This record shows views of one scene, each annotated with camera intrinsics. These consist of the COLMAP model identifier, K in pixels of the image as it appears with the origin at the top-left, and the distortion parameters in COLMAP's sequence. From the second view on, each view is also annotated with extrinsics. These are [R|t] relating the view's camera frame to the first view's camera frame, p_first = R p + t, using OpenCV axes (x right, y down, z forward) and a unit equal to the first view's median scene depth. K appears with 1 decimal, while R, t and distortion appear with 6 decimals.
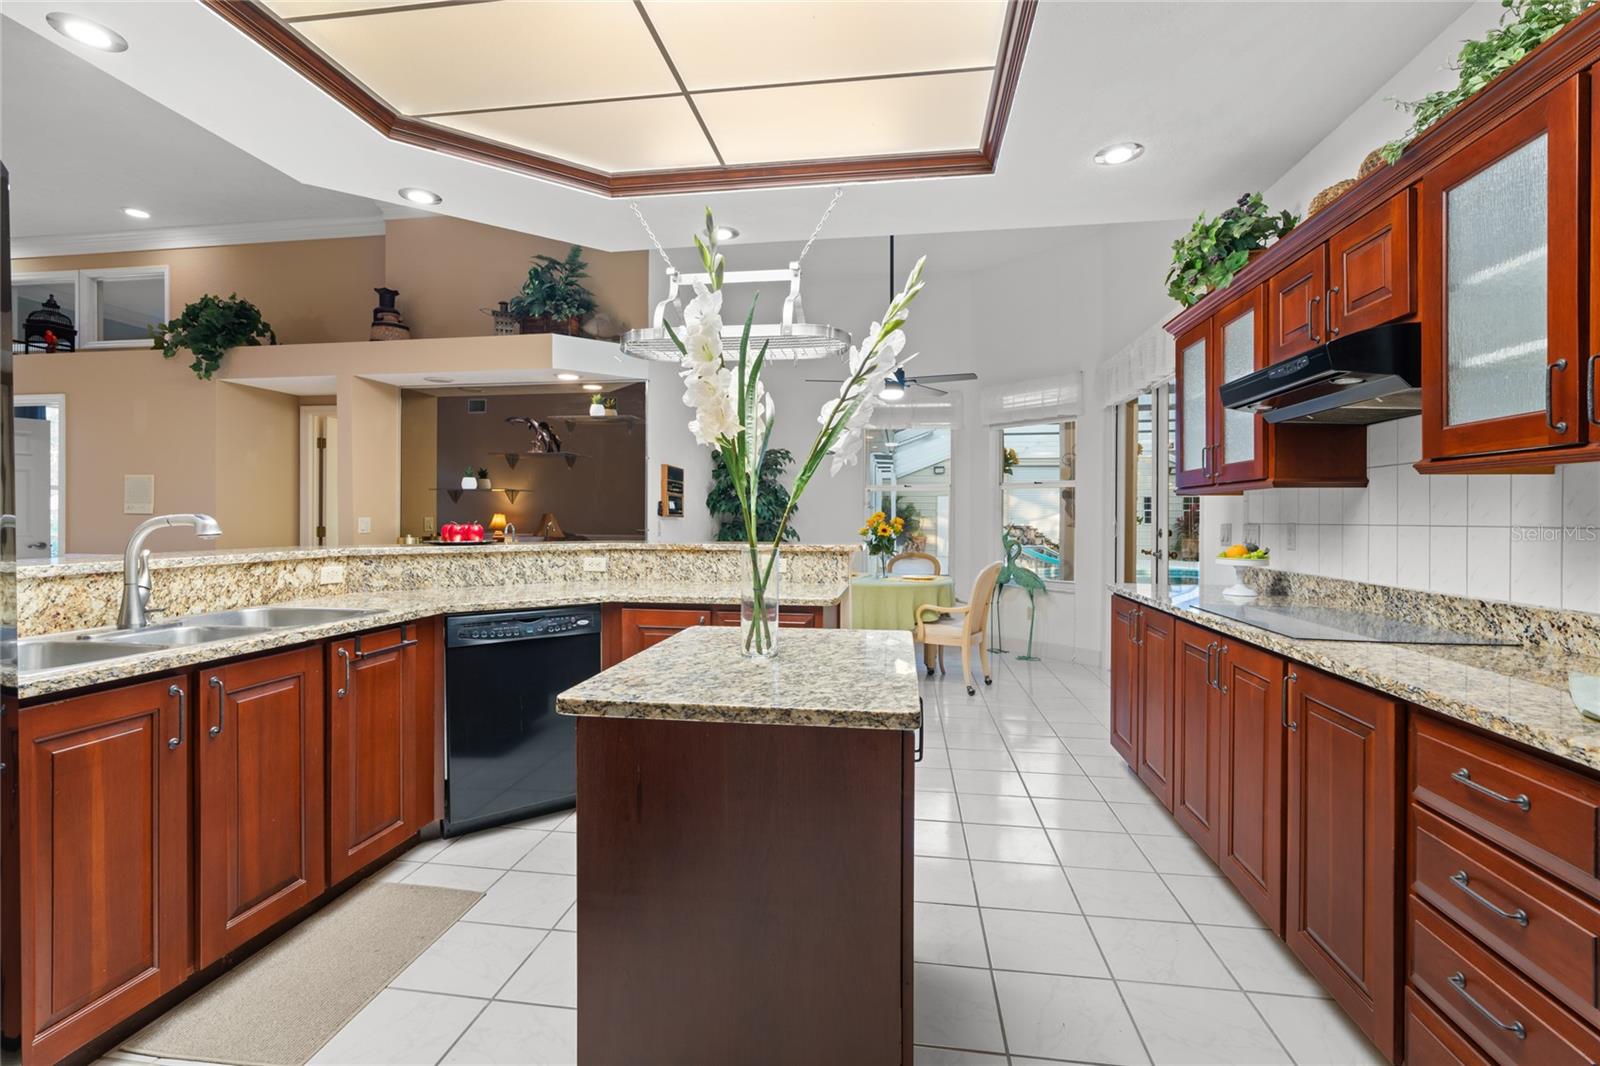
lens RADIAL K [[728.2, 0, 794.5], [0, 728.2, 513.0], [0, 0, 1]] dist [-0.016231, 0.000127]
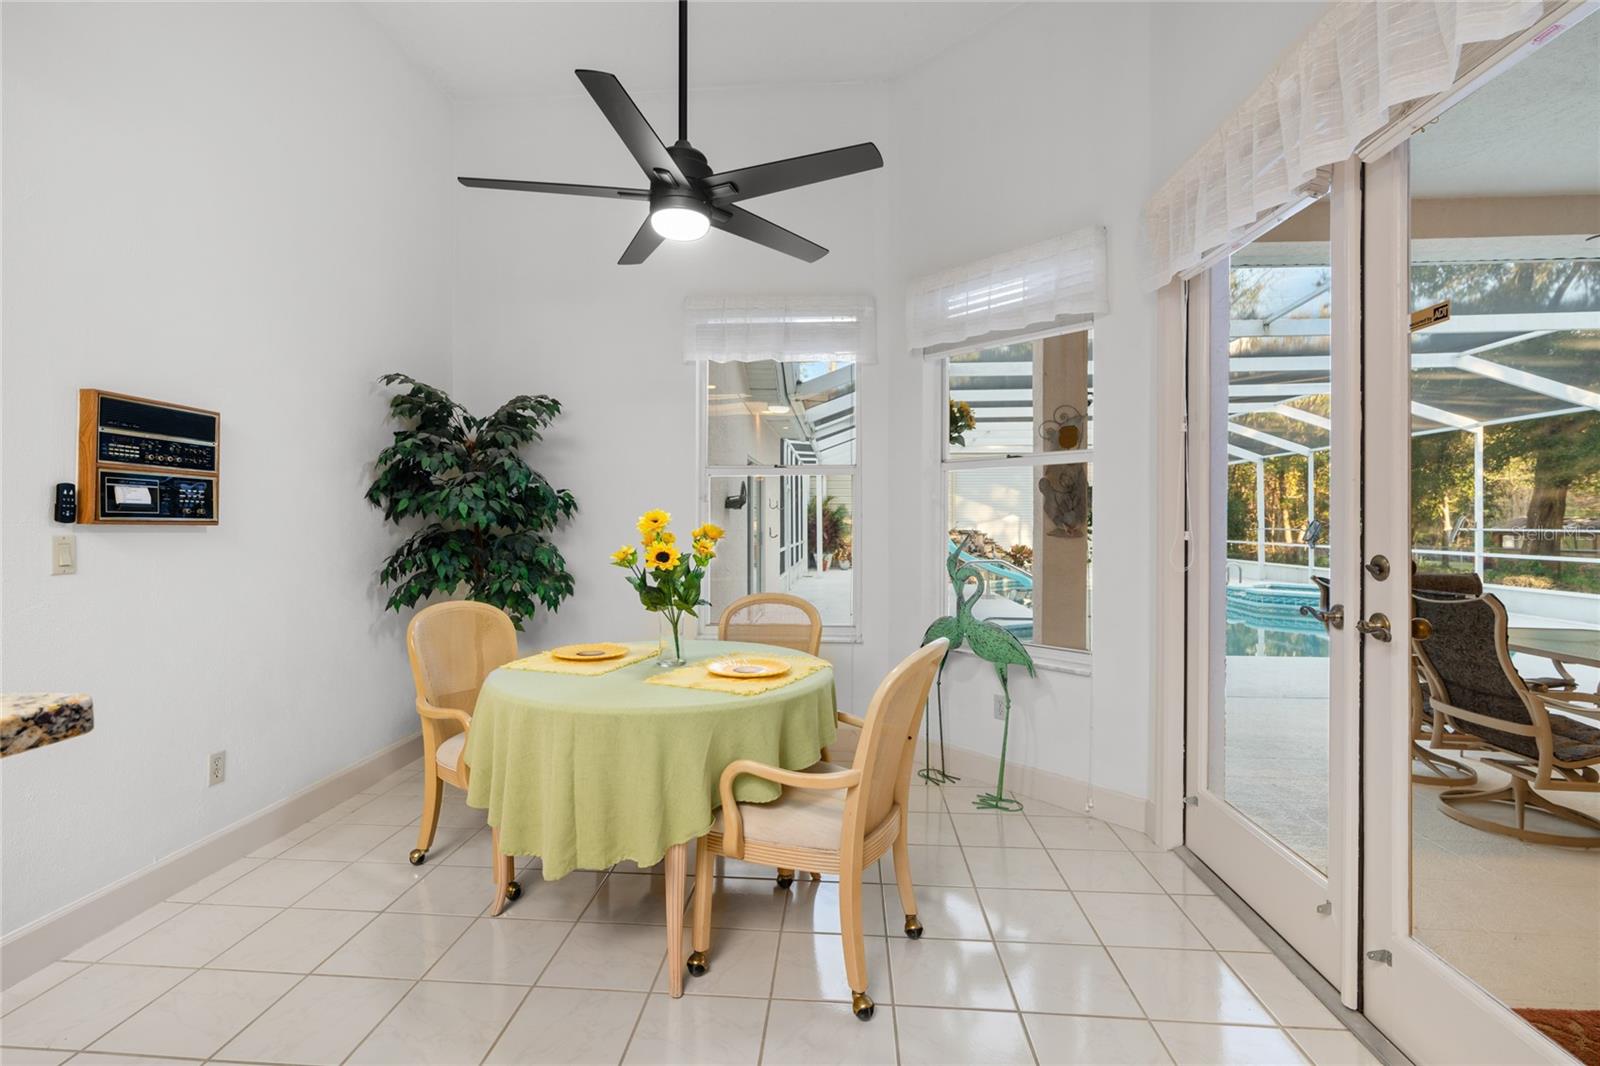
lens RADIAL K [[728.2, 0, 794.5], [0, 728.2, 513.0], [0, 0, 1]] dist [-0.016231, 0.000127]
pose [[0.997308, -0.002640, 0.073285, 0.140847], [0.002955, 0.999987, -0.004198, 0.001322], [-0.073273, 0.004403, 0.997302, 0.493849]]
